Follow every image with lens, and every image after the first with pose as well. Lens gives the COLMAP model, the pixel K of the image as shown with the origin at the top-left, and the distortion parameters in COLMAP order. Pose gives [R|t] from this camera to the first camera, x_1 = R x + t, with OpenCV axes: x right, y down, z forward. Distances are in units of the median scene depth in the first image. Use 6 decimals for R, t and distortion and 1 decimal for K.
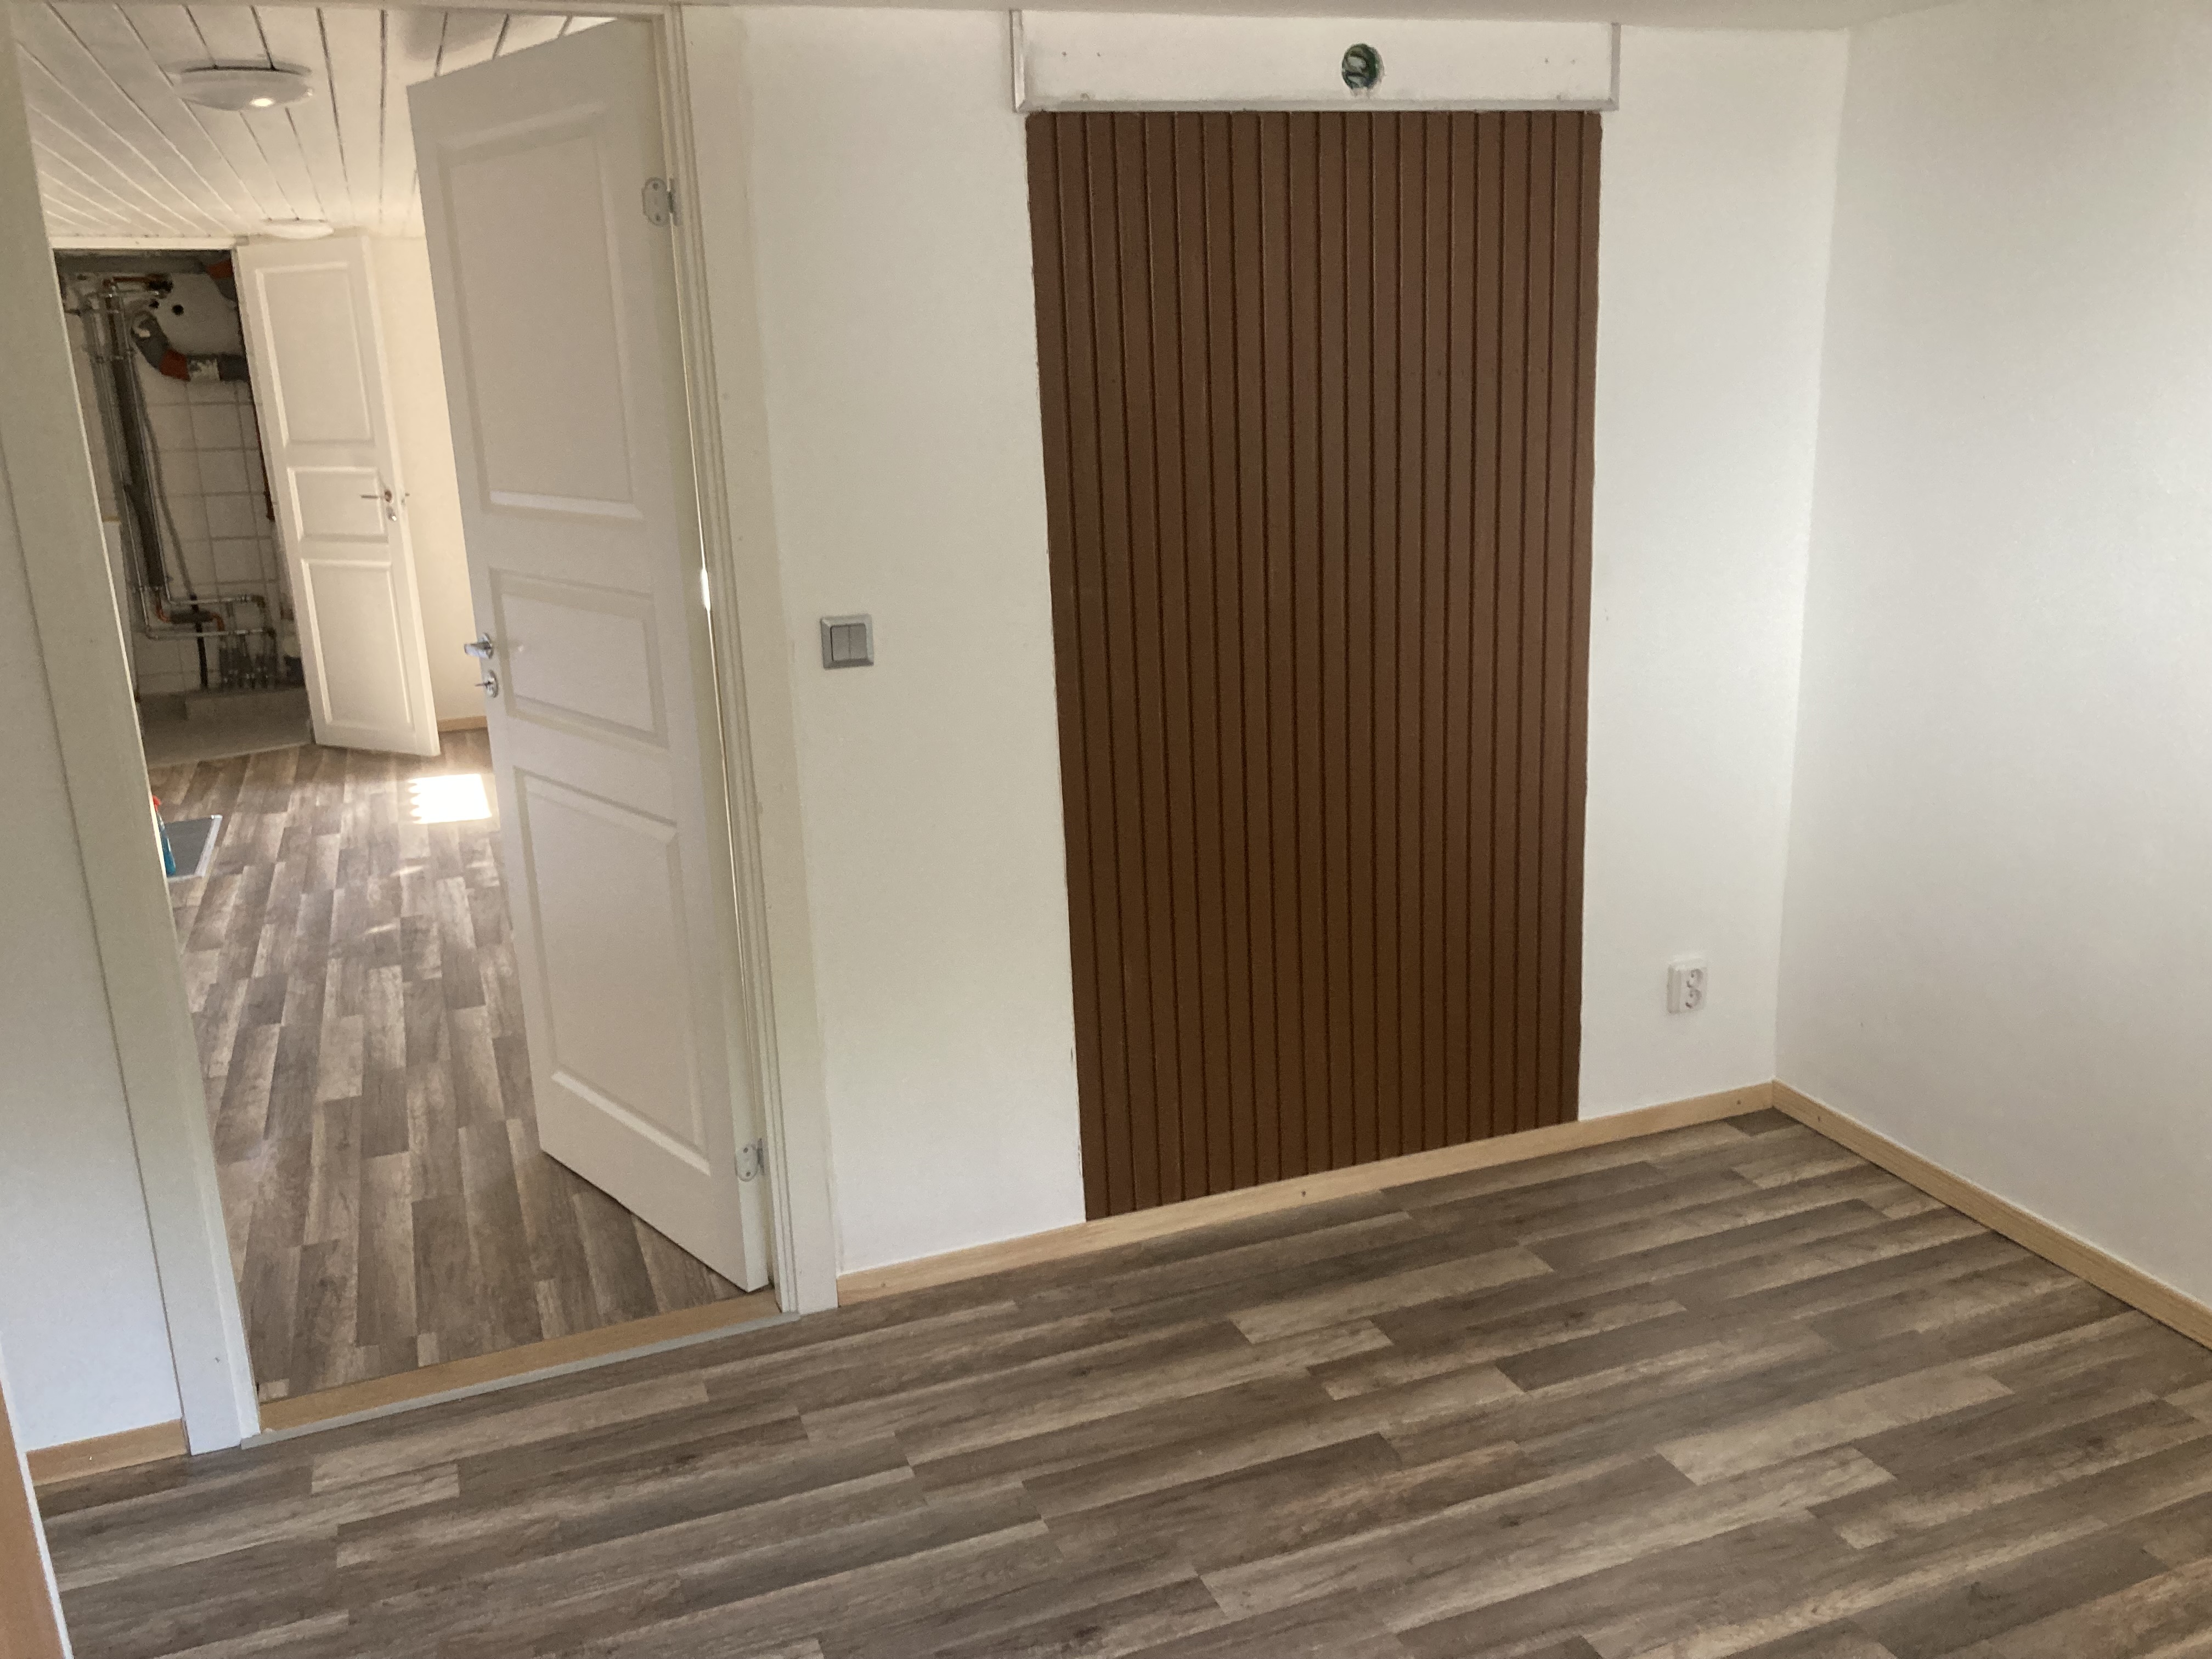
lens RADIAL K [[1817.3, 0, 1071.3], [0, 1817.3, 836.5], [0, 0, 1]] dist [0.008066, 0.011494]
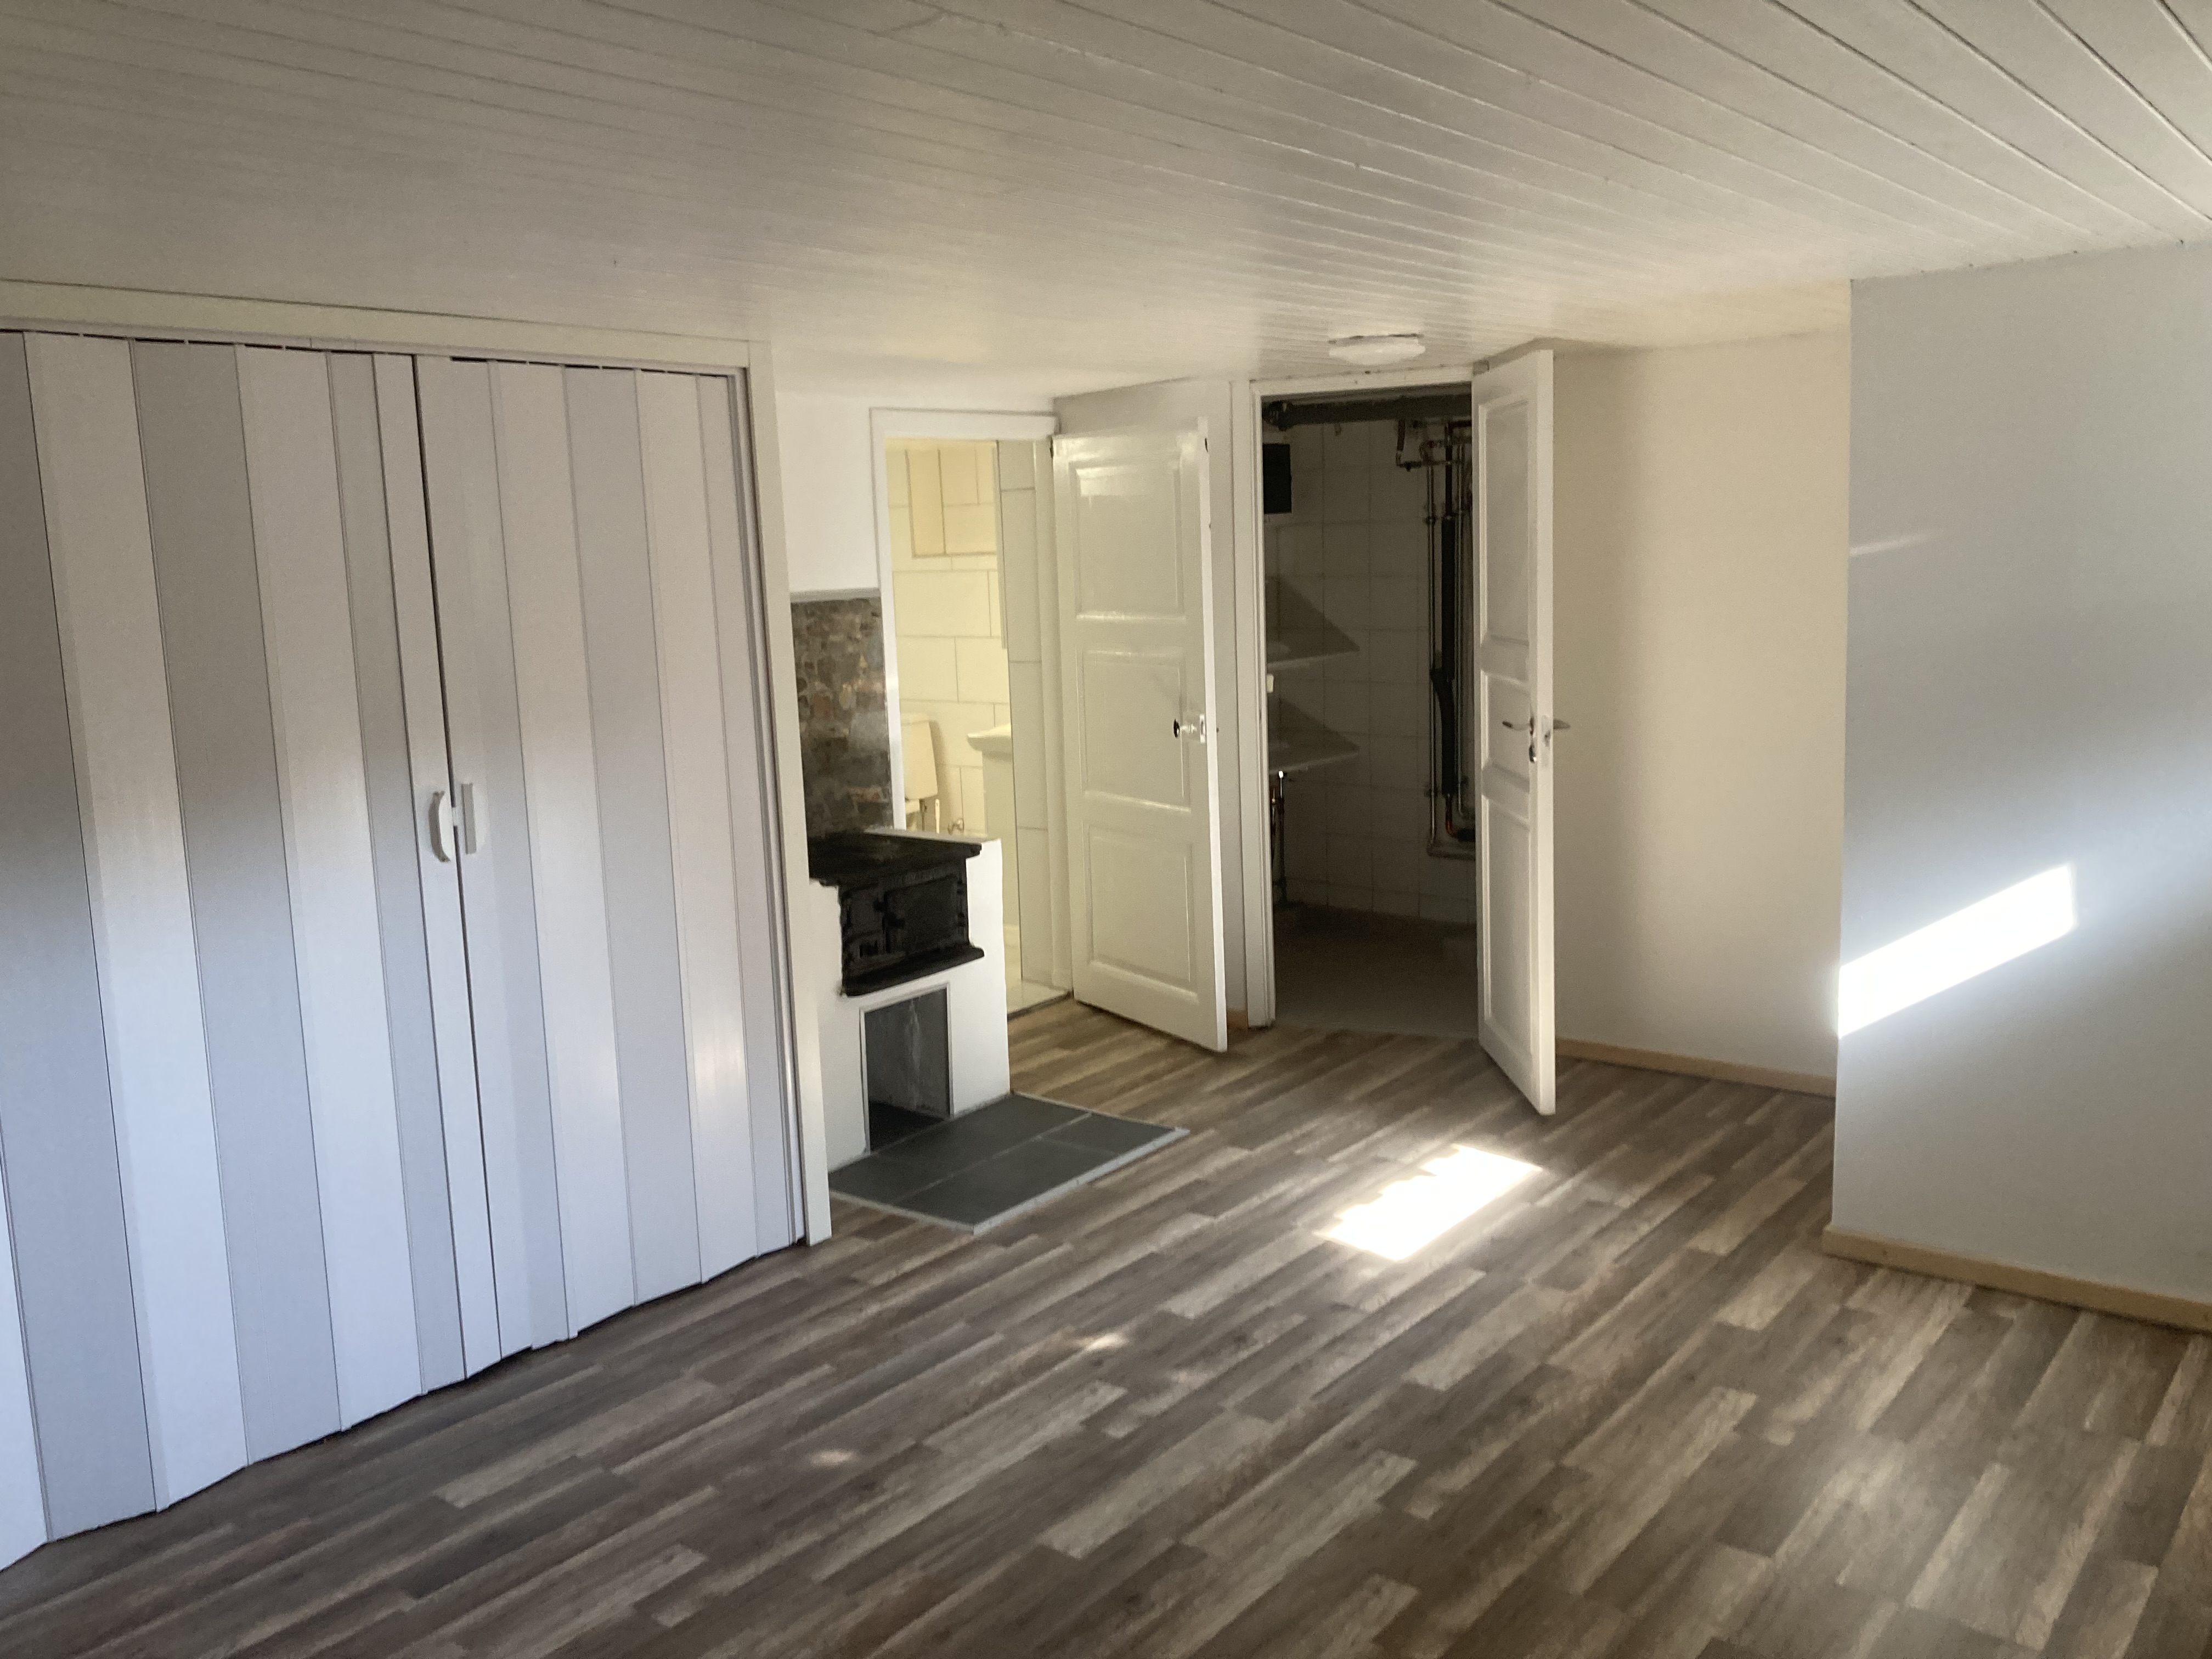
lens RADIAL K [[1817.3, 0, 1071.3], [0, 1817.3, 836.5], [0, 0, 1]] dist [0.008066, 0.011494]
pose [[0.510392, 0.159397, -0.845040, 0.247849], [-0.211886, 0.975685, 0.056064, -0.337653], [0.833429, 0.150438, 0.531755, 1.139926]]
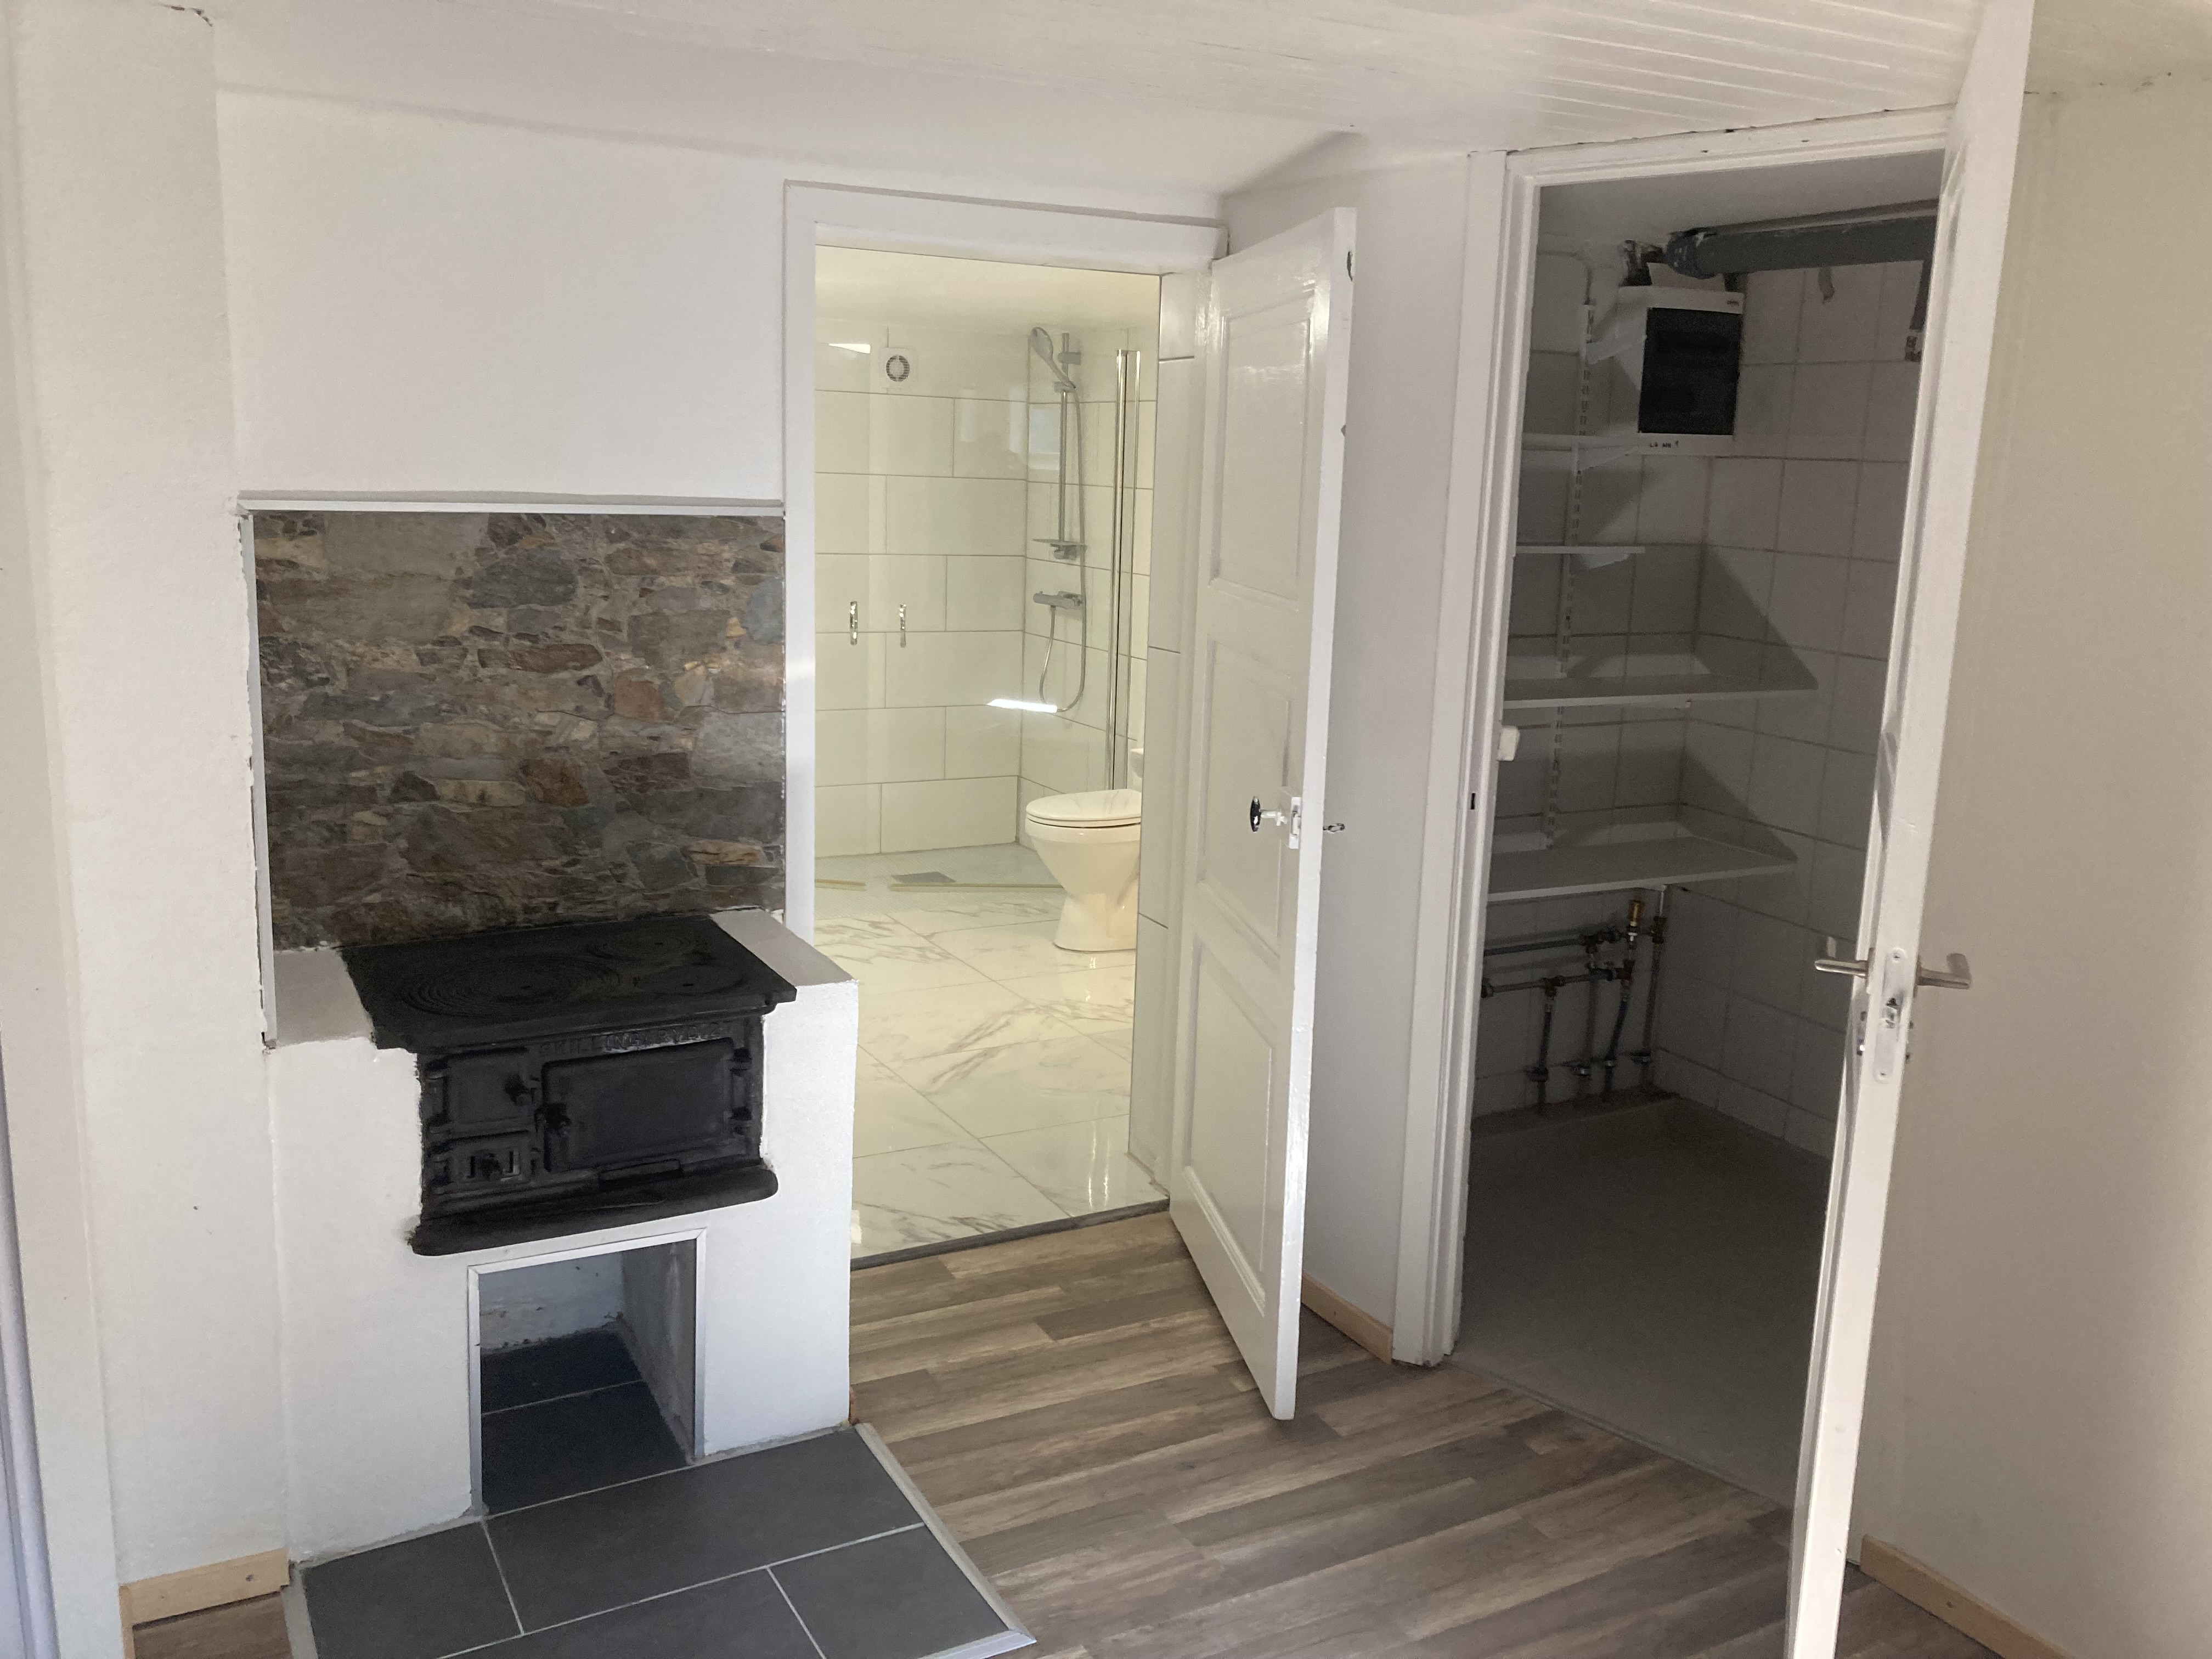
lens RADIAL K [[1823.9, 0, 1106.0], [0, 1823.9, 829.5], [0, 0, 1]] dist [0.057304, -0.226706]
pose [[0.141217, 0.238962, -0.960705, -0.305894], [-0.301460, 0.934723, 0.188187, -0.503378], [0.942963, 0.263039, 0.204036, 1.867847]]
